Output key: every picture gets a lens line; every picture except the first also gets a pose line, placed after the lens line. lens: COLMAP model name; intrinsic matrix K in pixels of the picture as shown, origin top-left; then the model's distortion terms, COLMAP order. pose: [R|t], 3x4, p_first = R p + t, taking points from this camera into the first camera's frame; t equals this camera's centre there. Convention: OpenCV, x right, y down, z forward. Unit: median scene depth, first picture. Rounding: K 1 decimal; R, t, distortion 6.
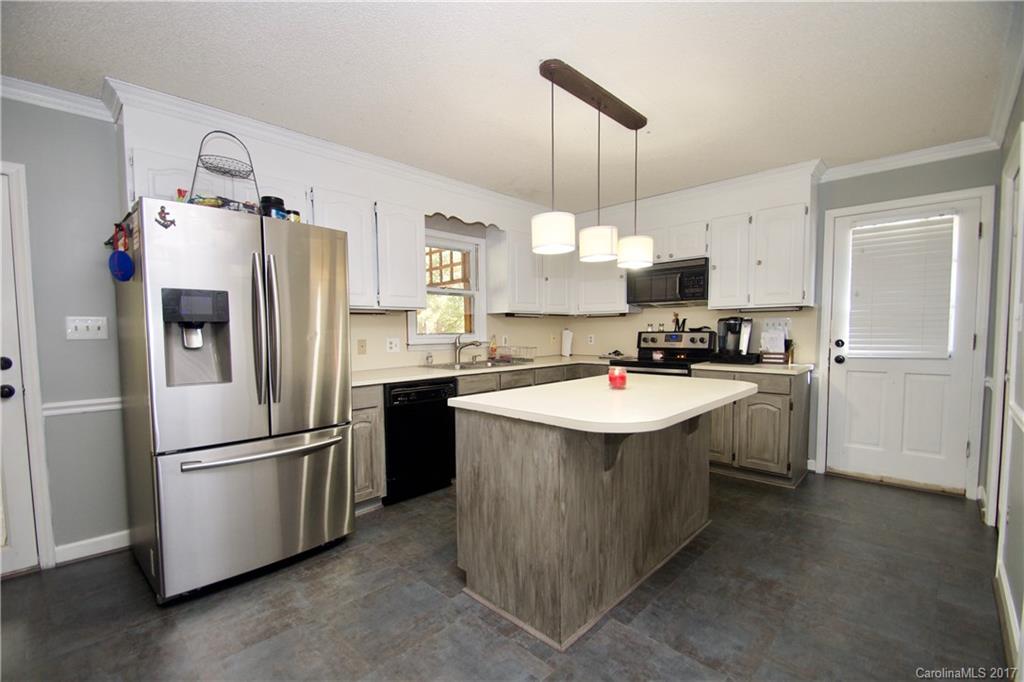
lens RADIAL K [[452.7, 0, 506.4], [0, 452.7, 361.7], [0, 0, 1]] dist [0.032773, -0.027888]
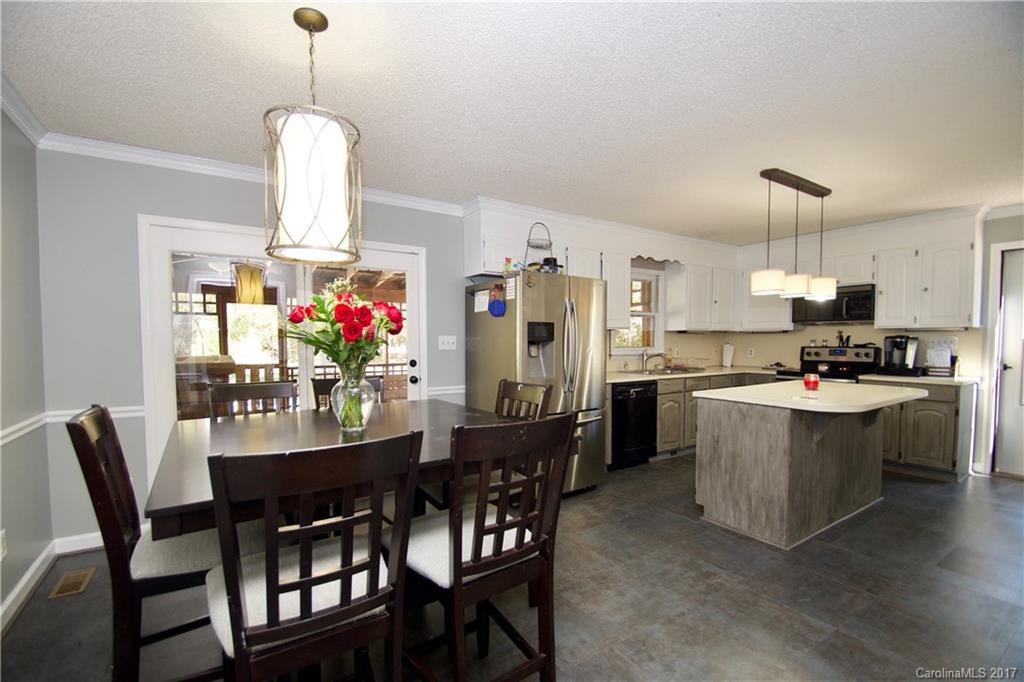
lens RADIAL K [[452.7, 0, 506.4], [0, 452.7, 361.7], [0, 0, 1]] dist [0.032773, -0.027888]
pose [[0.975692, 0.017529, -0.218444, -0.230817], [-0.022306, 0.999563, -0.019421, 0.014155], [0.218008, 0.023821, 0.975656, -0.362015]]
